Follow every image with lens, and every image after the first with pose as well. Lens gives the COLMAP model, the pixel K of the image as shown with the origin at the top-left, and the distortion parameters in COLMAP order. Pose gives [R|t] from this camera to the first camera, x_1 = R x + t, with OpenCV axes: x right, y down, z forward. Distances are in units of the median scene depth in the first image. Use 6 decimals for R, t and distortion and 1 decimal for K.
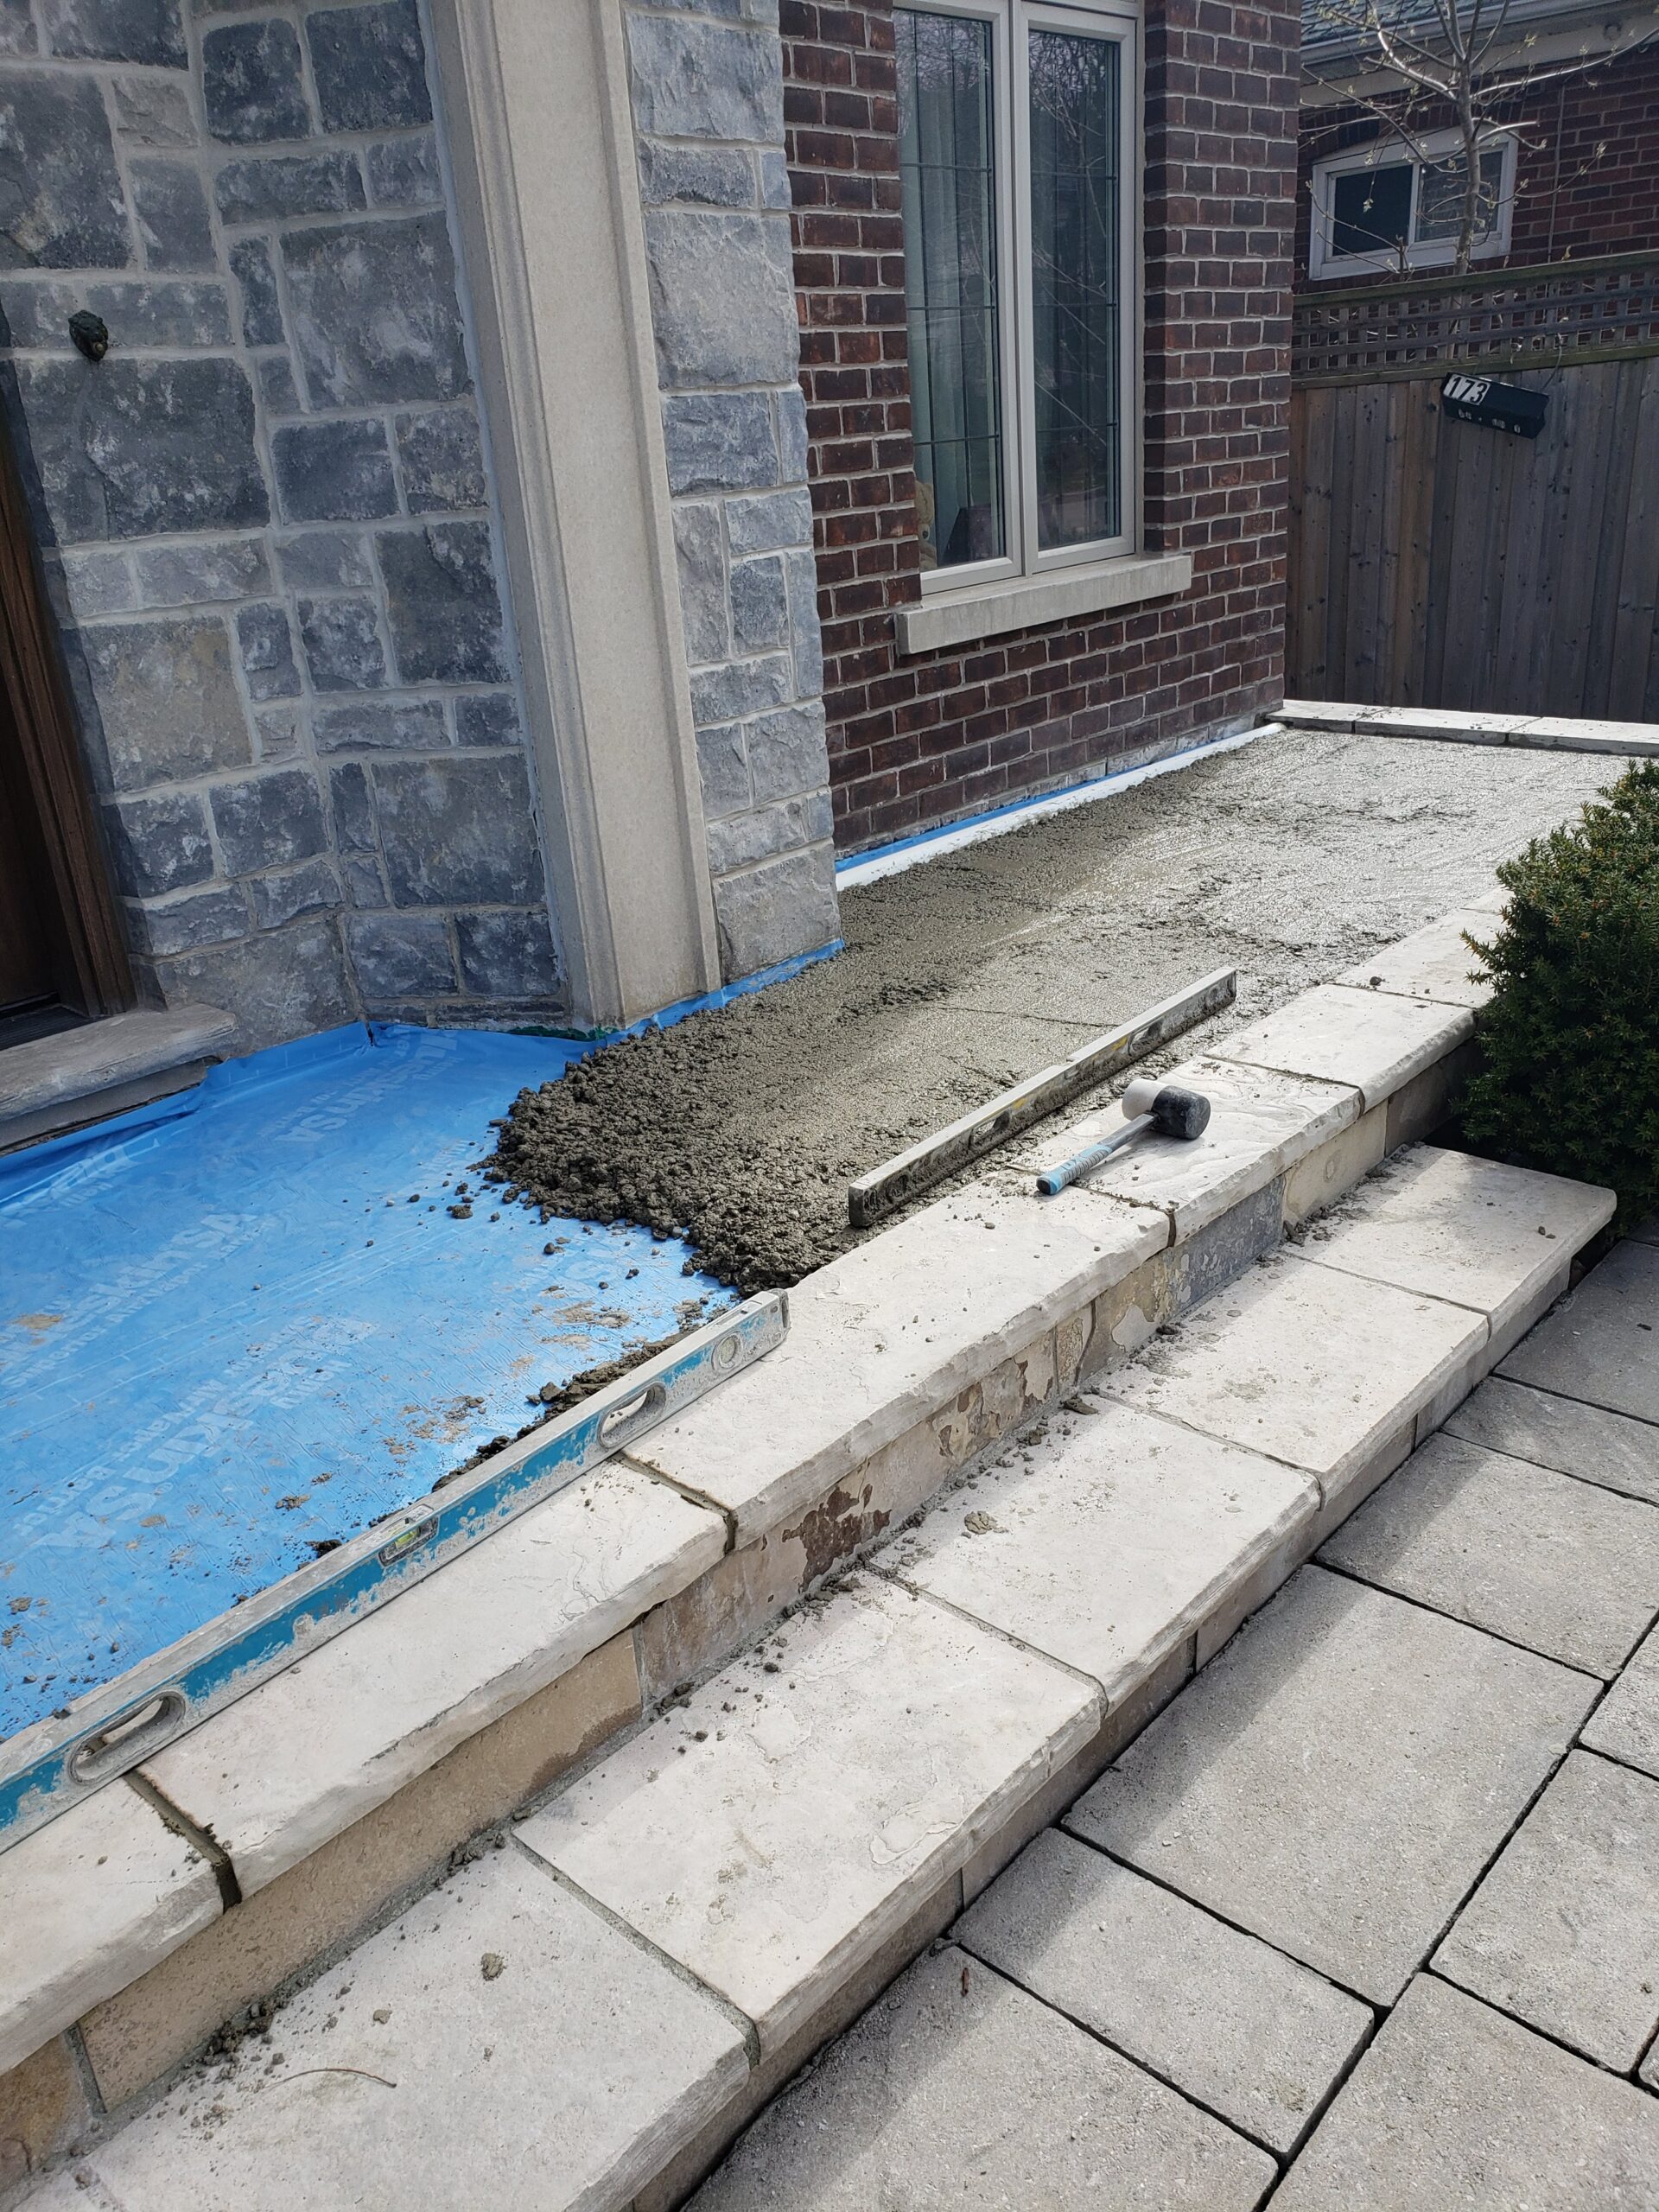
lens RADIAL K [[1733.8, 0, 804.6], [0, 1733.8, 1106.4], [0, 0, 1]] dist [0.009396, 0.017475]
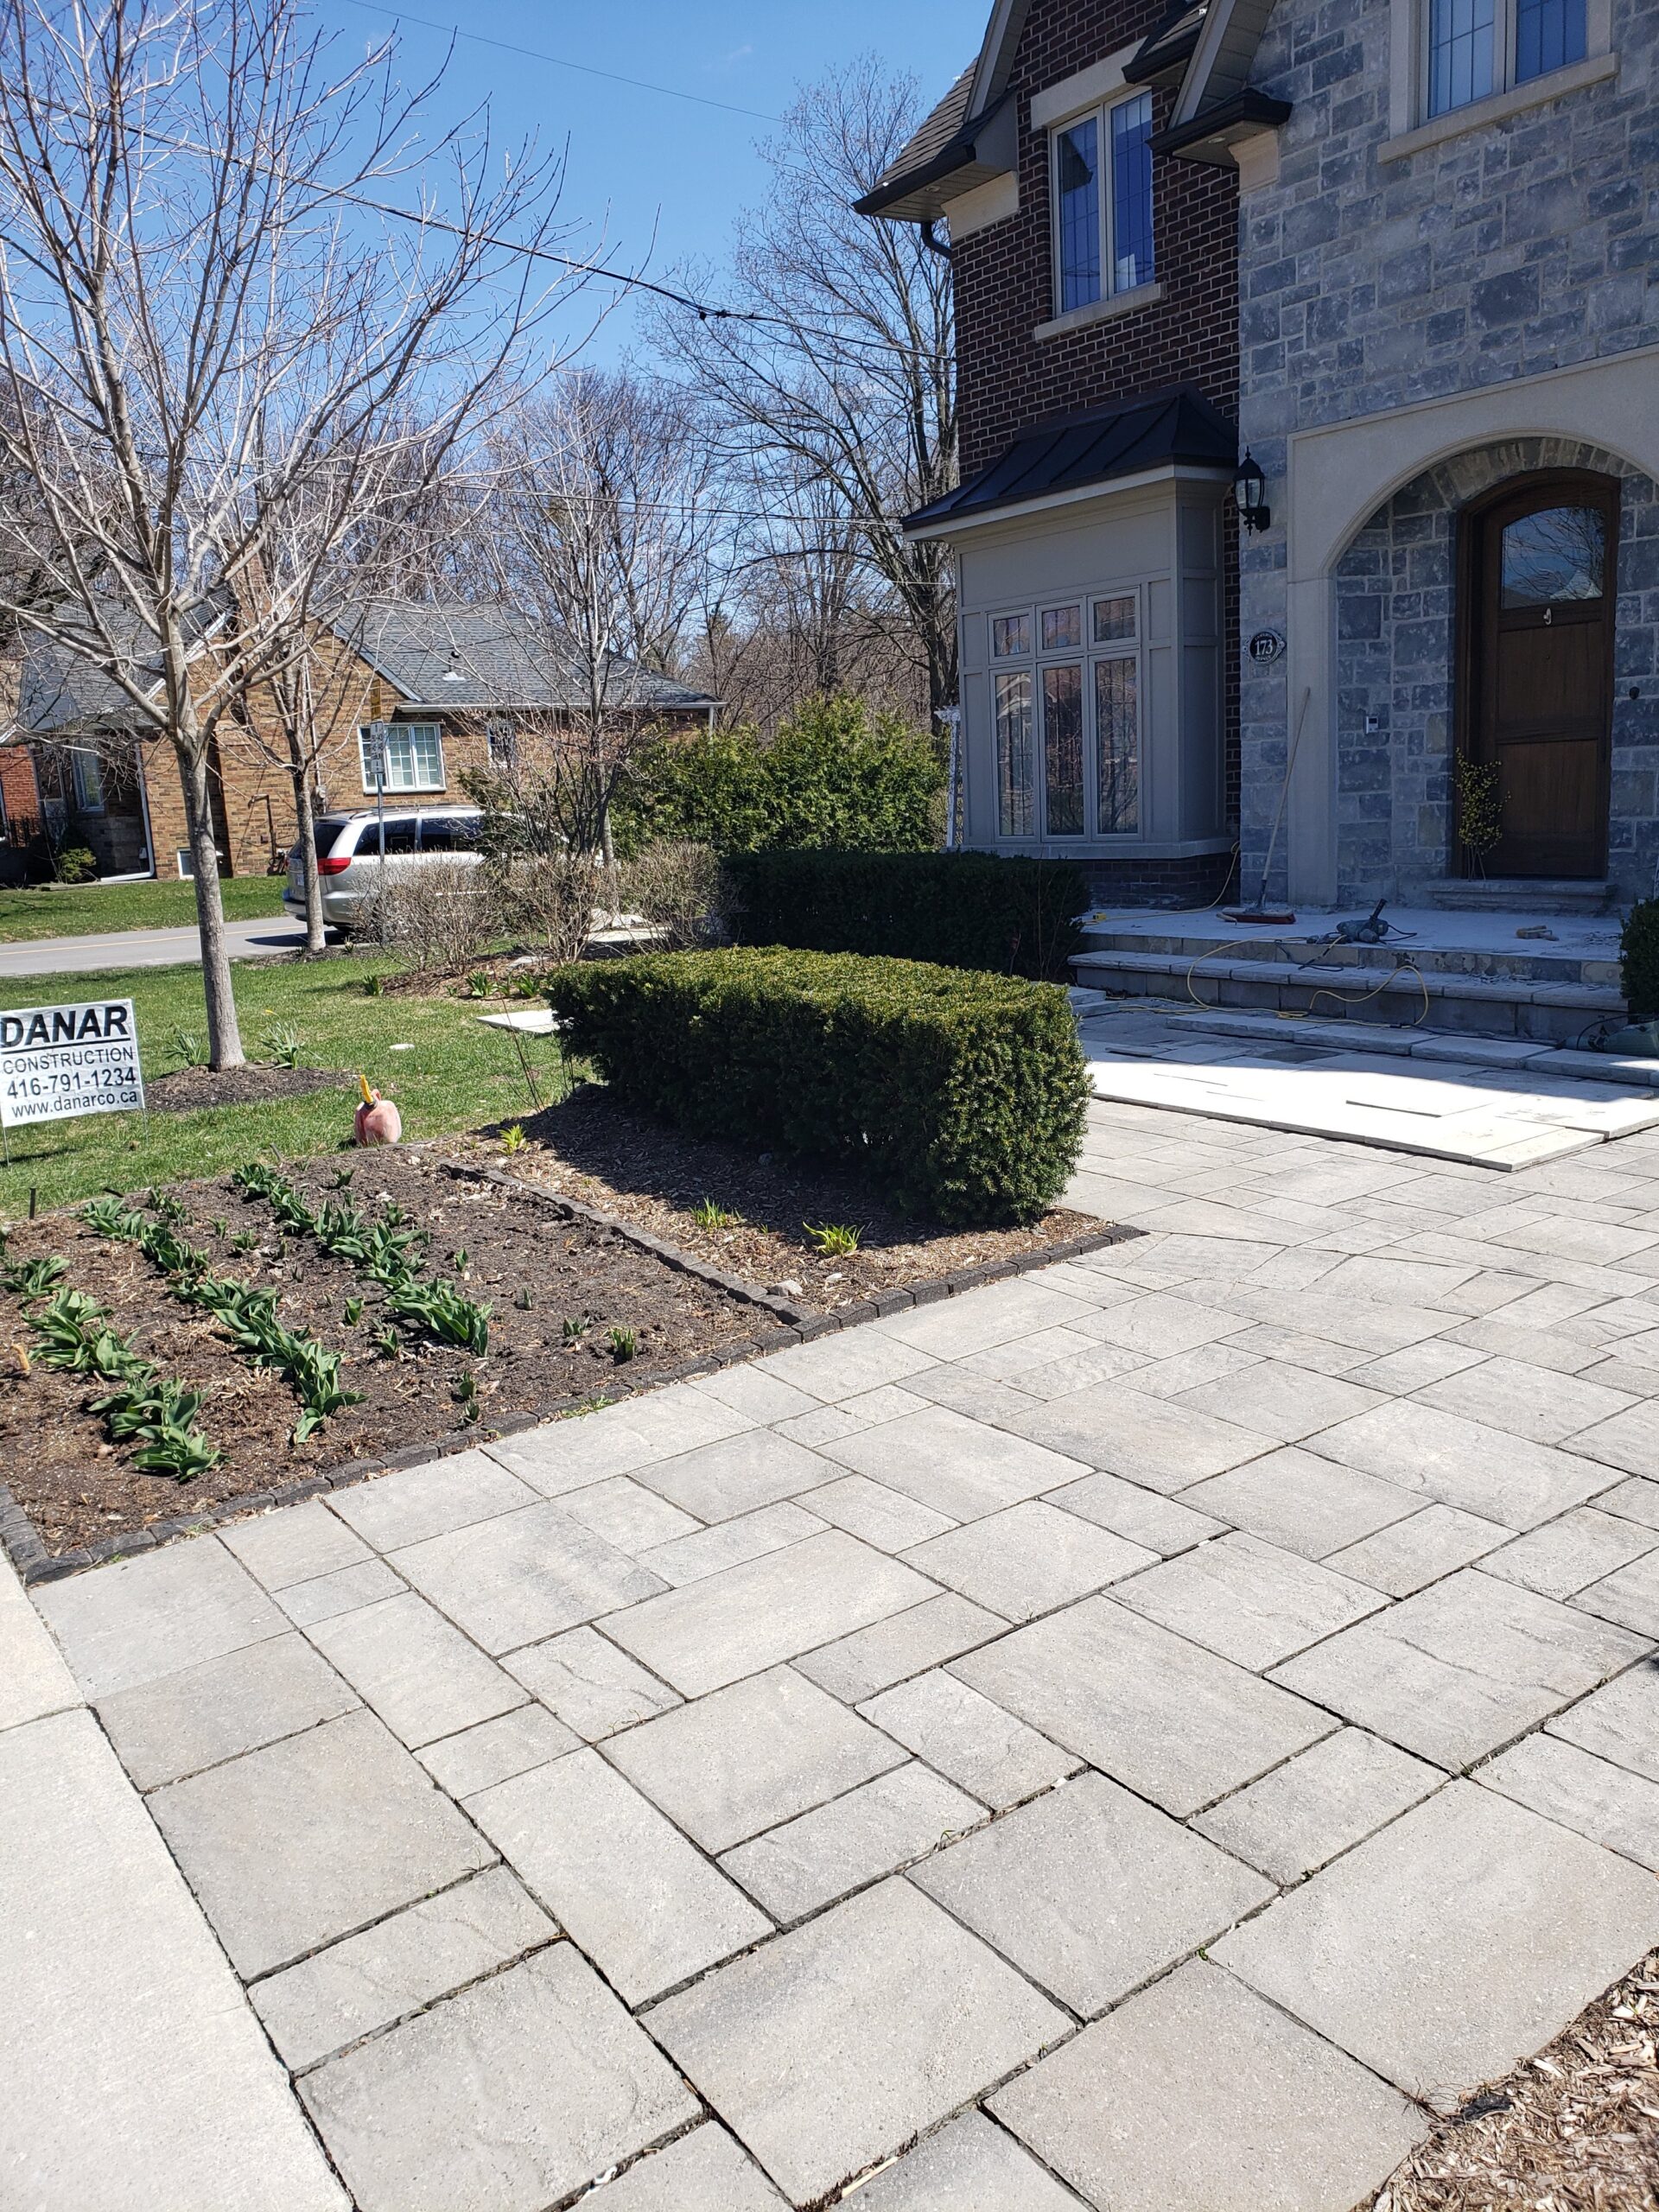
lens RADIAL K [[1733.8, 0, 856.2], [0, 1733.8, 1099.6], [0, 0, 1]] dist [0.009396, 0.017475]
pose [[-0.196567, 0.261657, -0.944932, 3.003556], [-0.295545, 0.903099, 0.311553, -0.275207], [0.934888, 0.340511, -0.100188, 0.113255]]
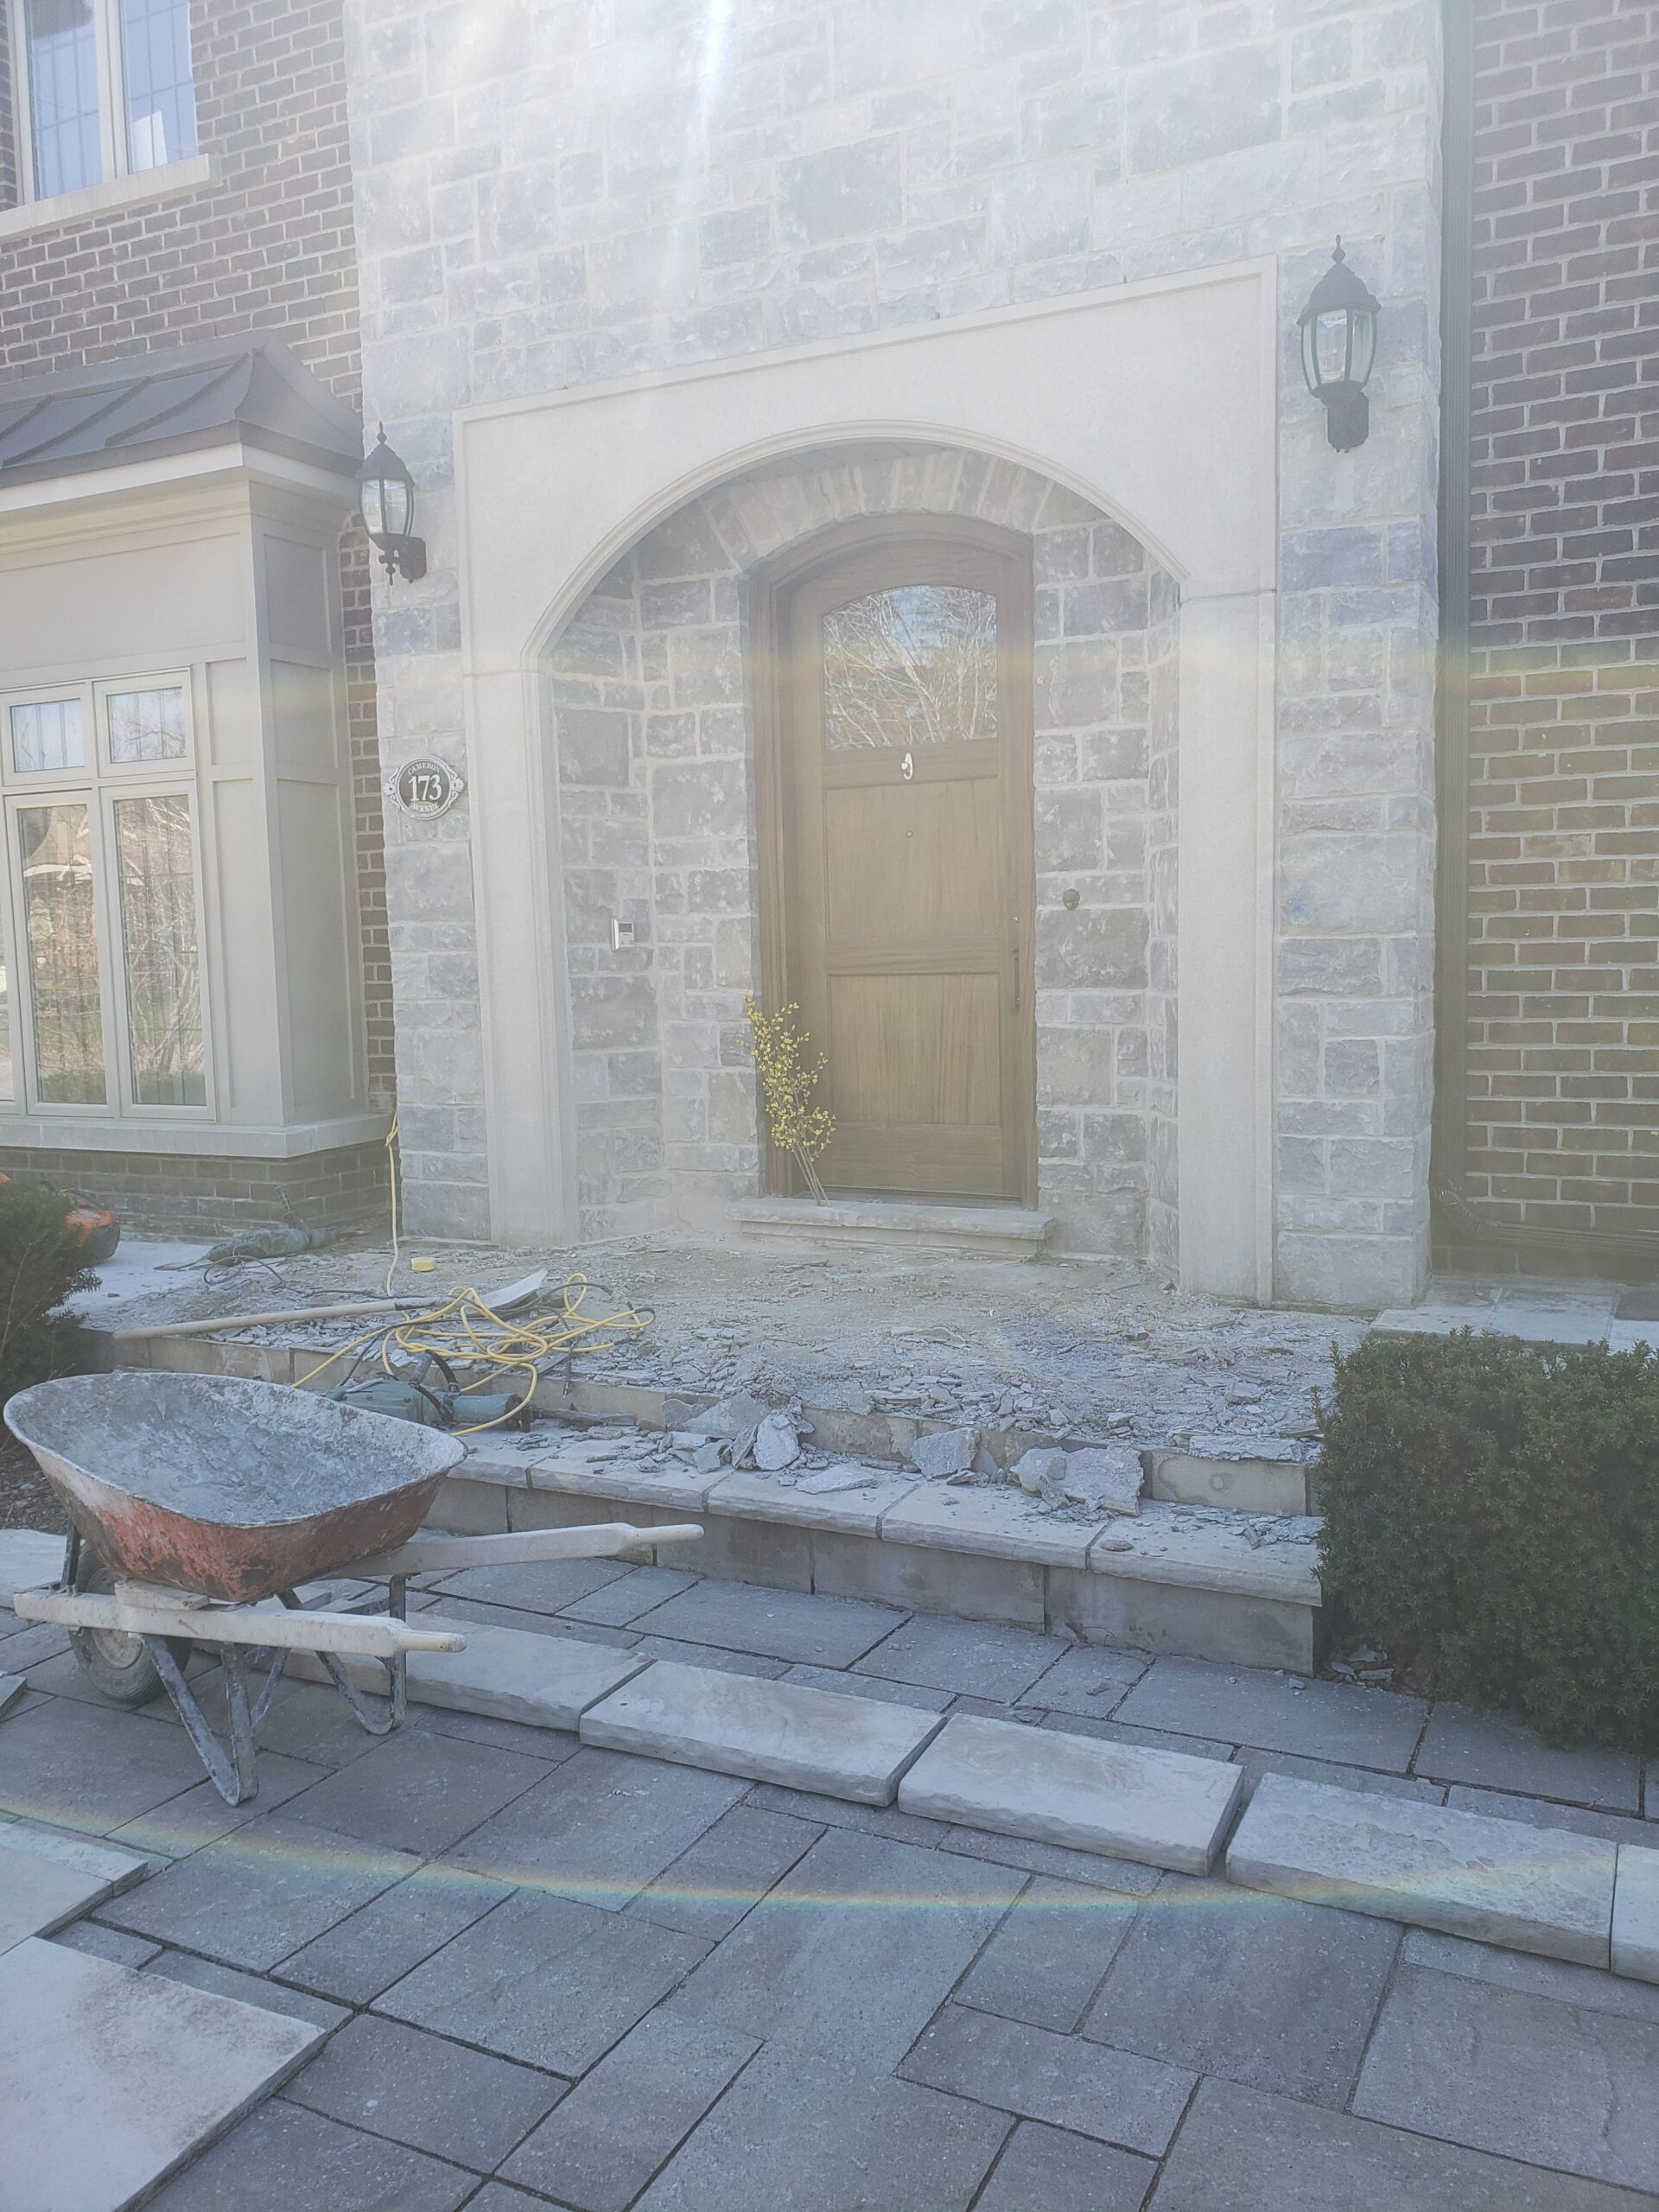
lens RADIAL K [[1733.8, 0, 852.8], [0, 1733.8, 1122.7], [0, 0, 1]] dist [0.009396, 0.017475]
pose [[0.278801, 0.171467, -0.944918, 1.314528], [-0.347753, 0.935182, 0.067095, -0.197935], [0.895175, 0.309892, 0.320358, 0.141317]]
